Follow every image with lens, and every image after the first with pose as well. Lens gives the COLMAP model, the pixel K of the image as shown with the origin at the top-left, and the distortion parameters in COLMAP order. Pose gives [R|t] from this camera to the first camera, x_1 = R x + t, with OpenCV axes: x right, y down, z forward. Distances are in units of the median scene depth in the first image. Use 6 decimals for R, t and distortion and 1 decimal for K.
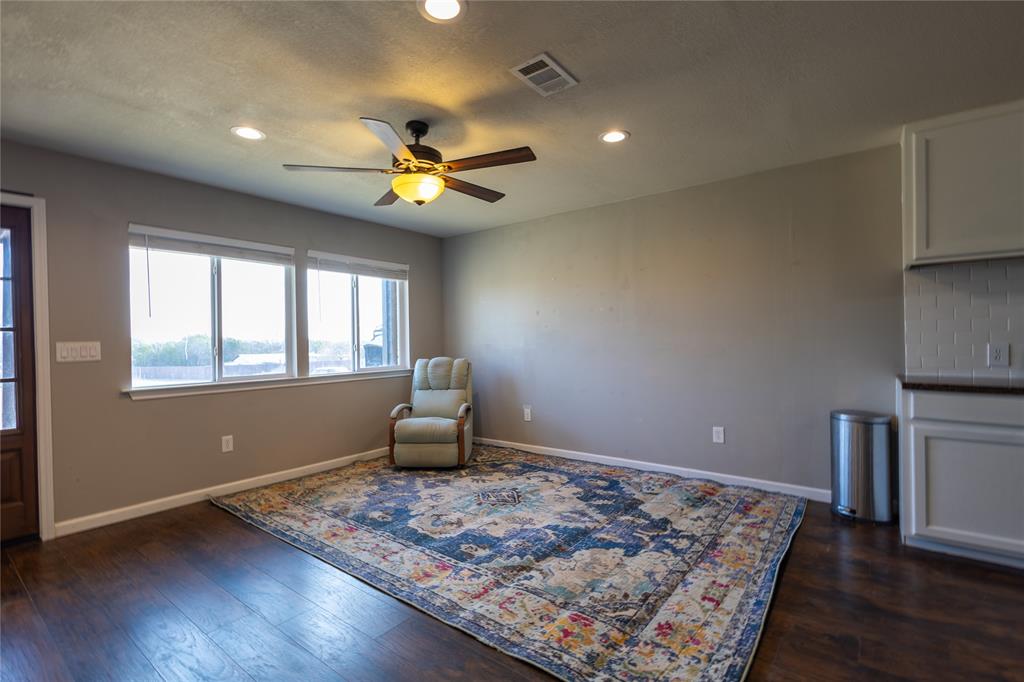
lens RADIAL K [[468.2, 0, 508.5], [0, 468.2, 341.3], [0, 0, 1]] dist [0.006005, -0.001176]
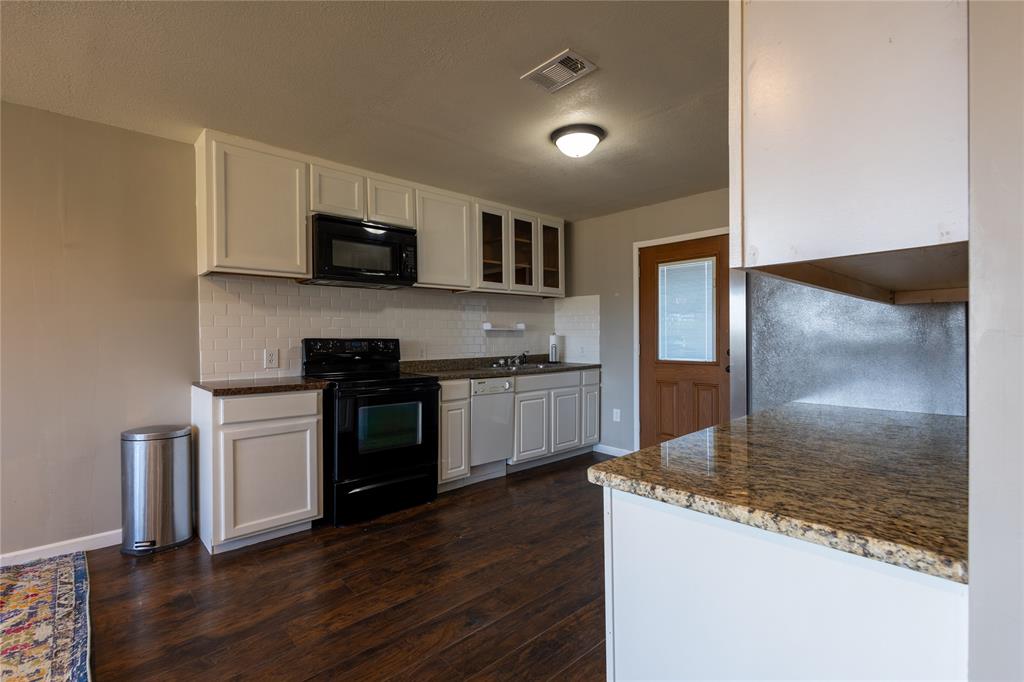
lens RADIAL K [[468.2, 0, 512.4], [0, 468.2, 341.5], [0, 0, 1]] dist [0.006005, -0.001176]
pose [[0.169180, 0.006626, 0.985563, -0.016004], [0.010560, 0.999908, -0.008535, 0.002055], [-0.985529, 0.011852, 0.169095, 0.186917]]
